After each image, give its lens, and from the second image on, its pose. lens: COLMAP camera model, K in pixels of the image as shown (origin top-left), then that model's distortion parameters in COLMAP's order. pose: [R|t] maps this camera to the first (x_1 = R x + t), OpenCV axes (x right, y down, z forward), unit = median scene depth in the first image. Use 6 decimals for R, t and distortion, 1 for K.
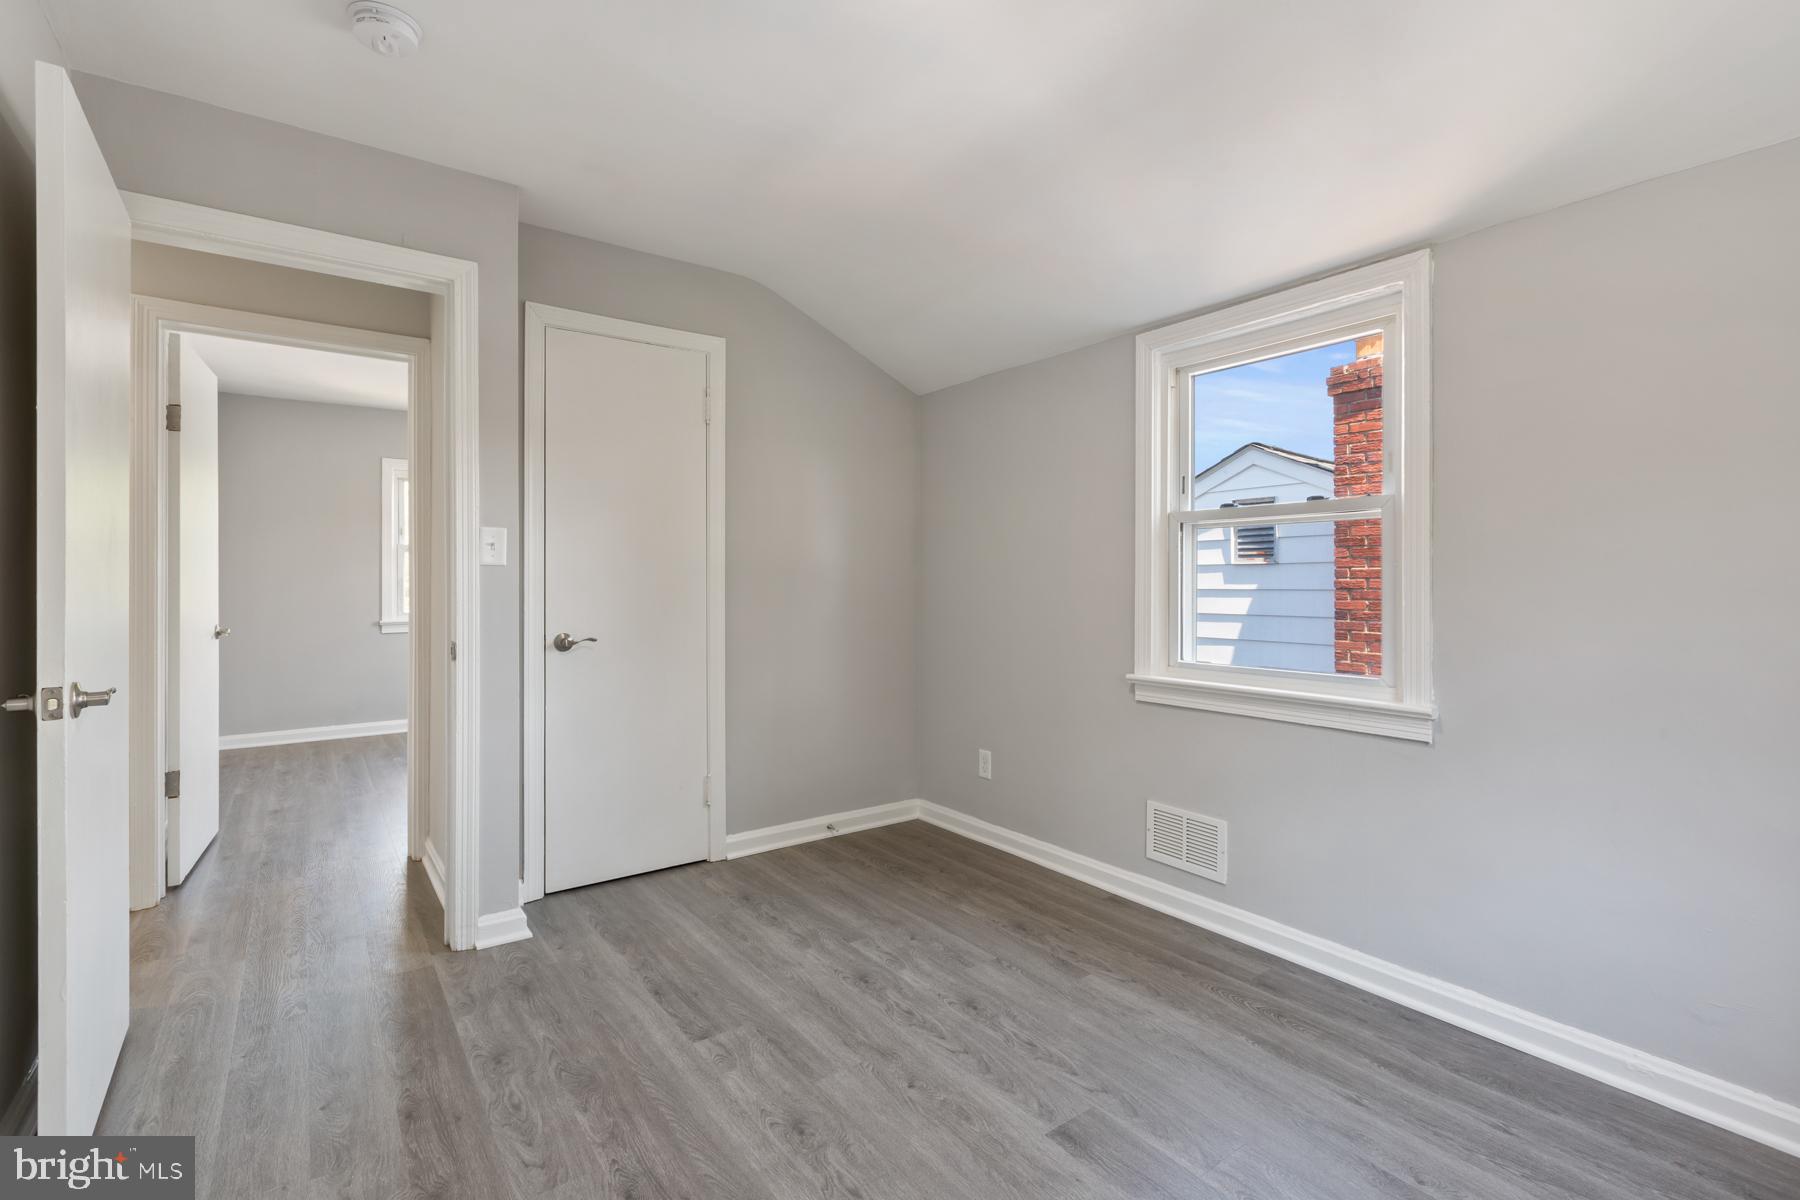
lens RADIAL K [[817.8, 0, 893.2], [0, 817.8, 599.0], [0, 0, 1]] dist [0.003452, -0.000328]
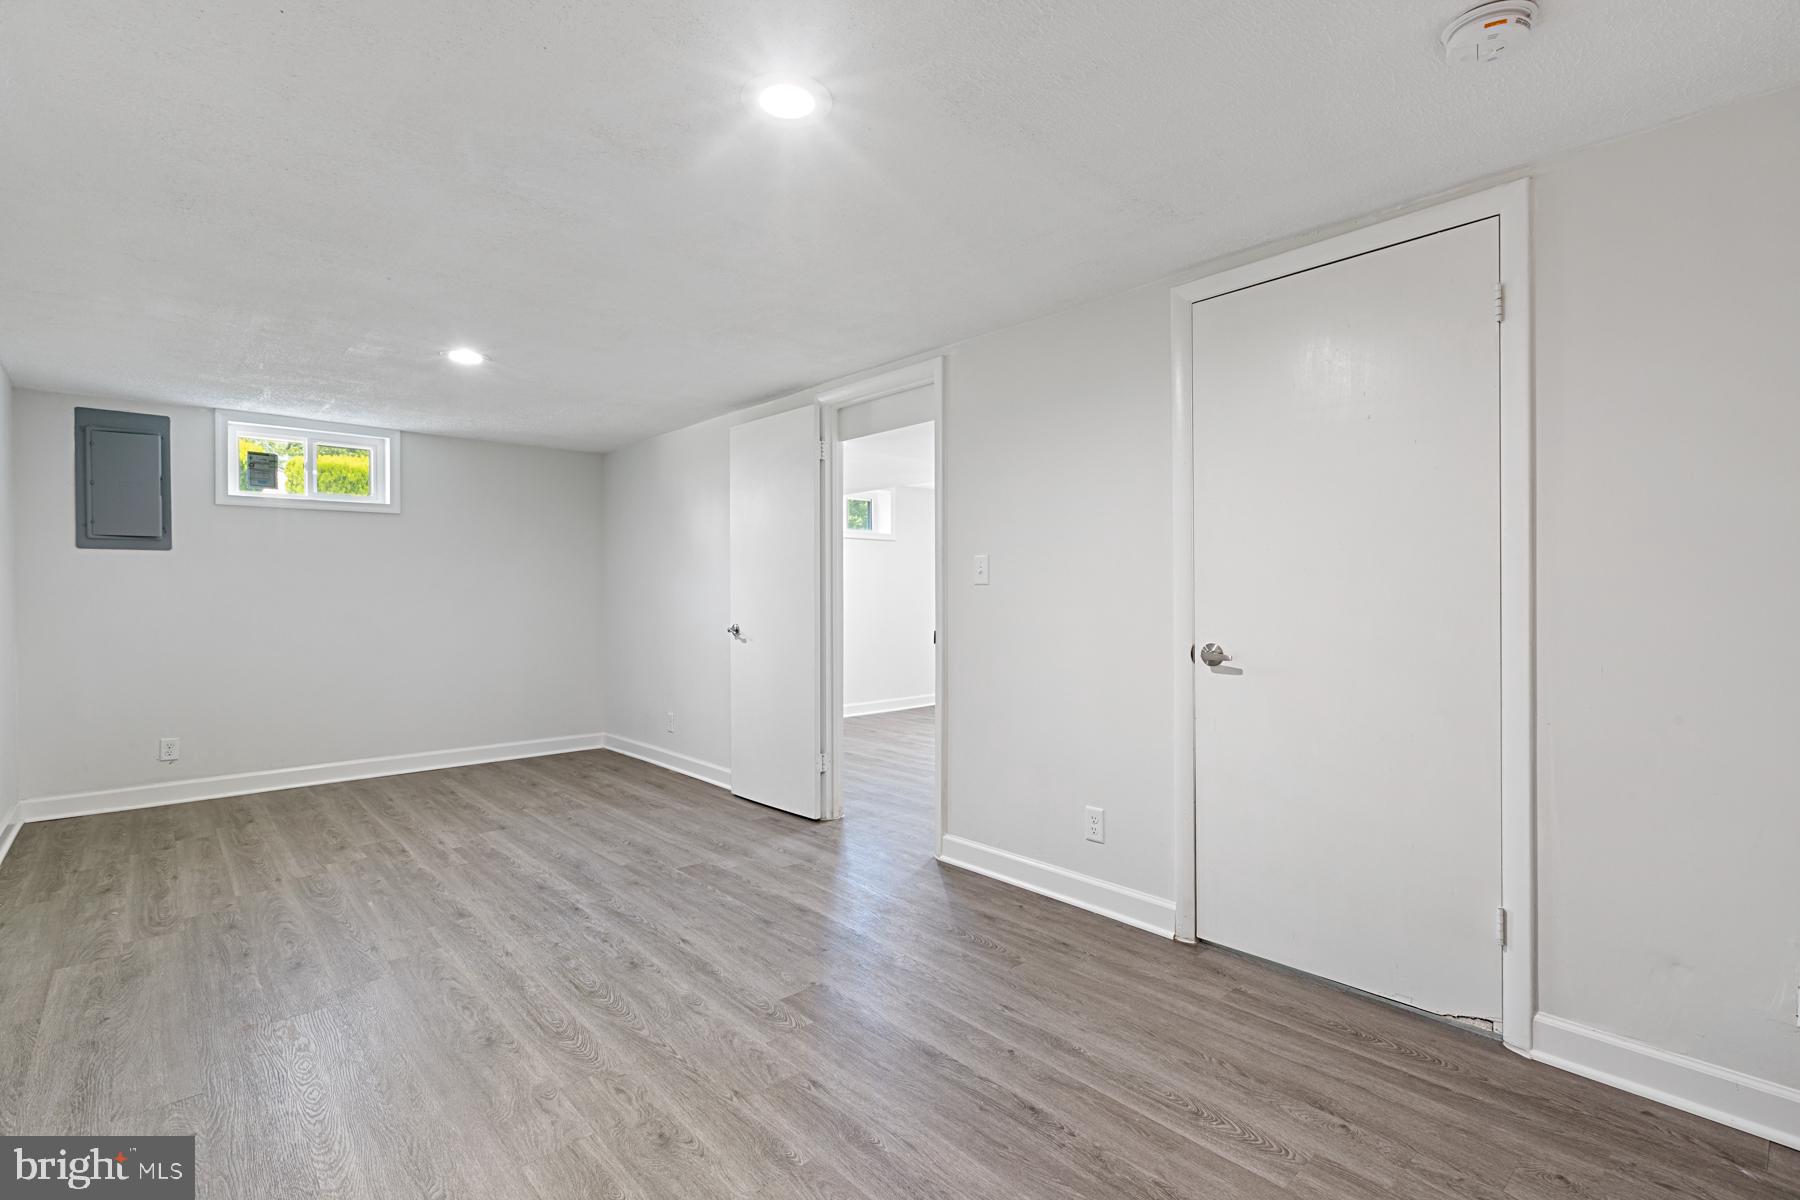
lens RADIAL K [[817.8, 0, 898.5], [0, 817.8, 607.0], [0, 0, 1]] dist [0.003452, -0.000328]
pose [[-0.992657, -0.010970, -0.120462, -0.882485], [-0.010374, 0.999931, -0.005579, -0.005156], [0.120514, -0.004288, -0.992702, 2.142152]]
